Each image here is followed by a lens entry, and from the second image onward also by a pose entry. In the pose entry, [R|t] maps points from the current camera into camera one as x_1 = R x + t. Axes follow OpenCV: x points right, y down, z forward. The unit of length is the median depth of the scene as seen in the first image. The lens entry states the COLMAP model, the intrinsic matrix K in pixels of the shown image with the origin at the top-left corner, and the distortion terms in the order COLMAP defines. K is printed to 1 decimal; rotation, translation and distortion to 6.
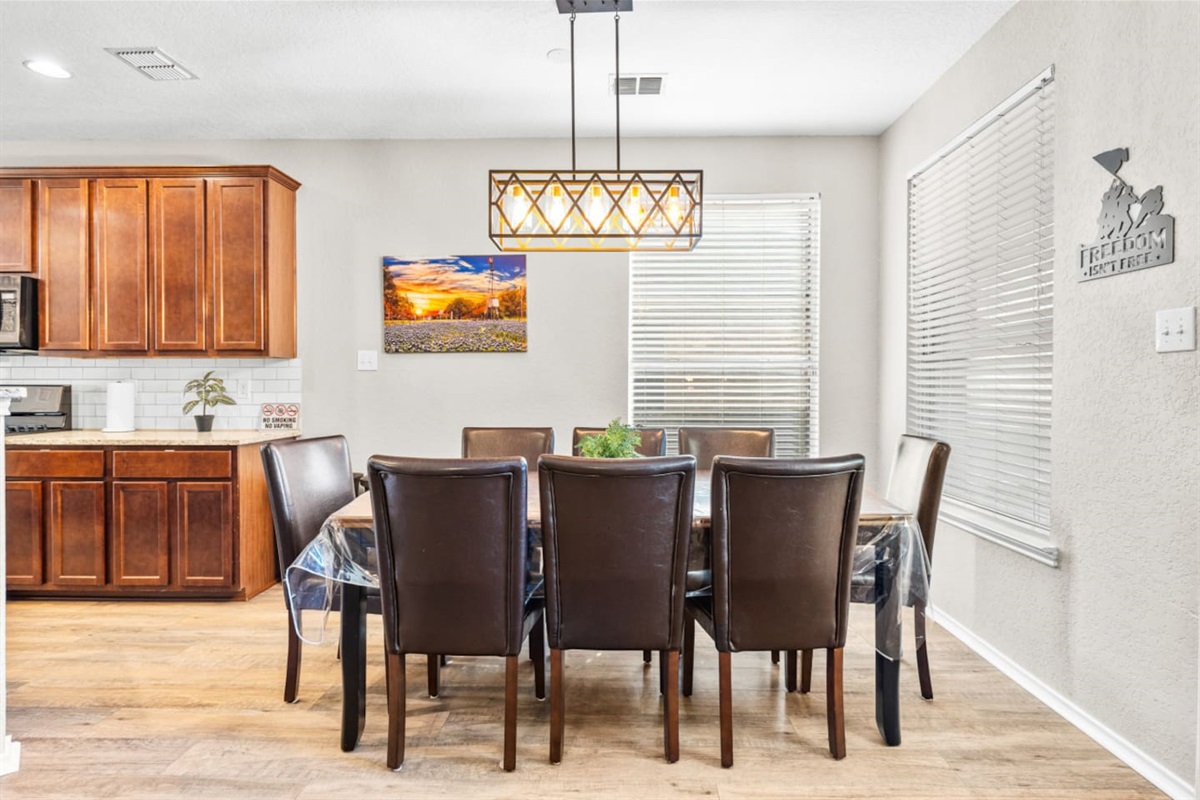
lens RADIAL K [[653.6, 0, 604.5], [0, 653.6, 388.4], [0, 0, 1]] dist [0.007594, 0.000412]
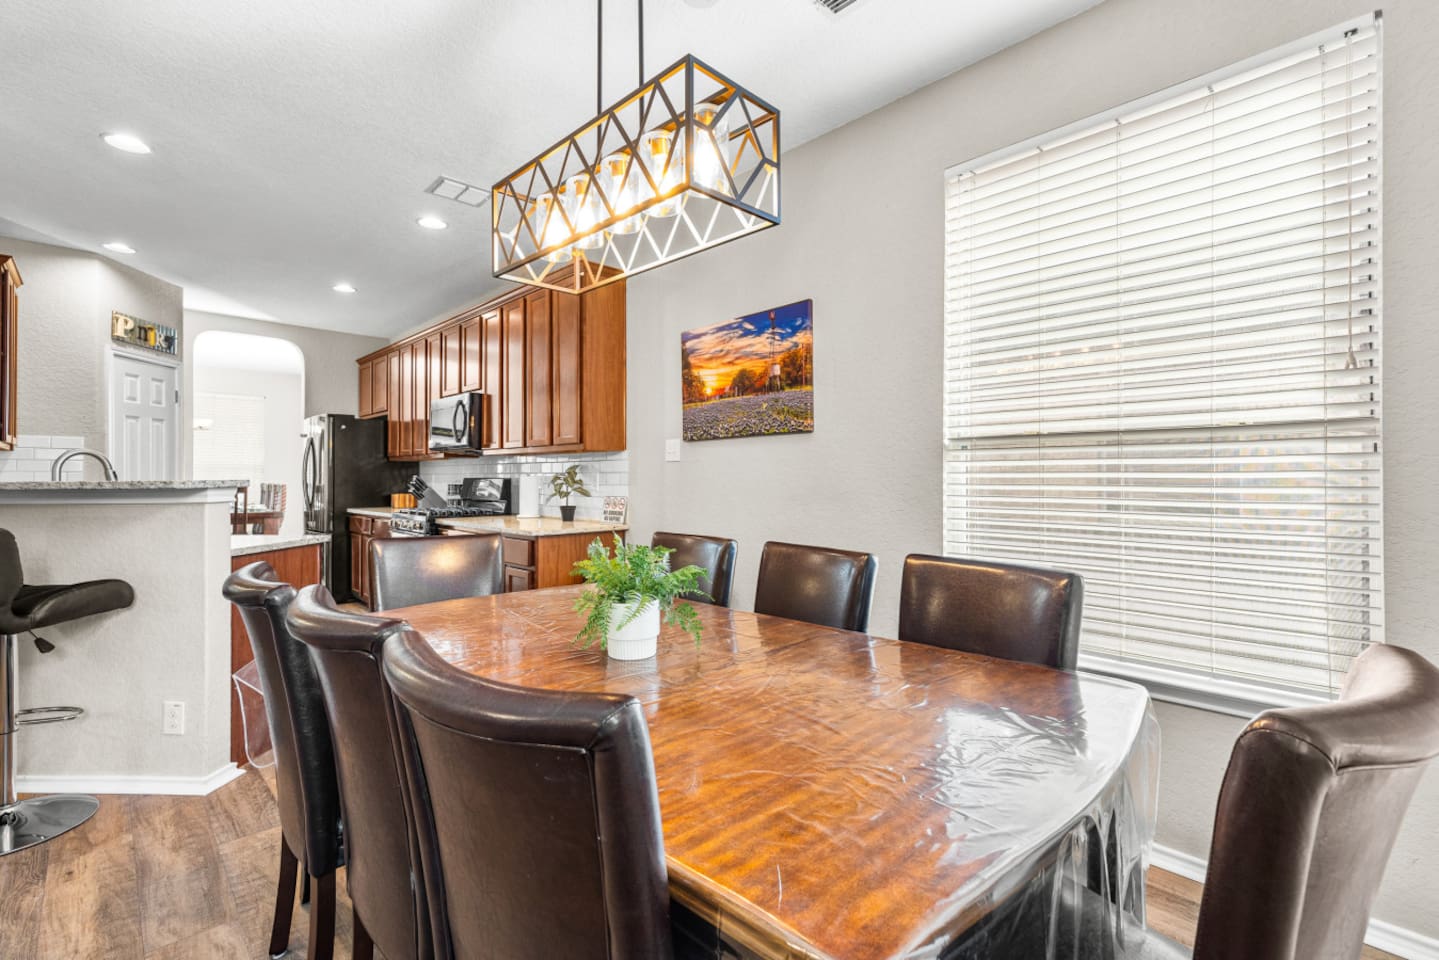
lens RADIAL K [[653.4, 0, 719.6], [0, 653.4, 473.9], [0, 0, 1]] dist [0.009067, -0.000527]
pose [[0.704612, -0.005556, -0.709571, 0.326303], [-0.003904, 0.999924, -0.011706, -0.000247], [0.709582, 0.011018, 0.704536, 0.415752]]
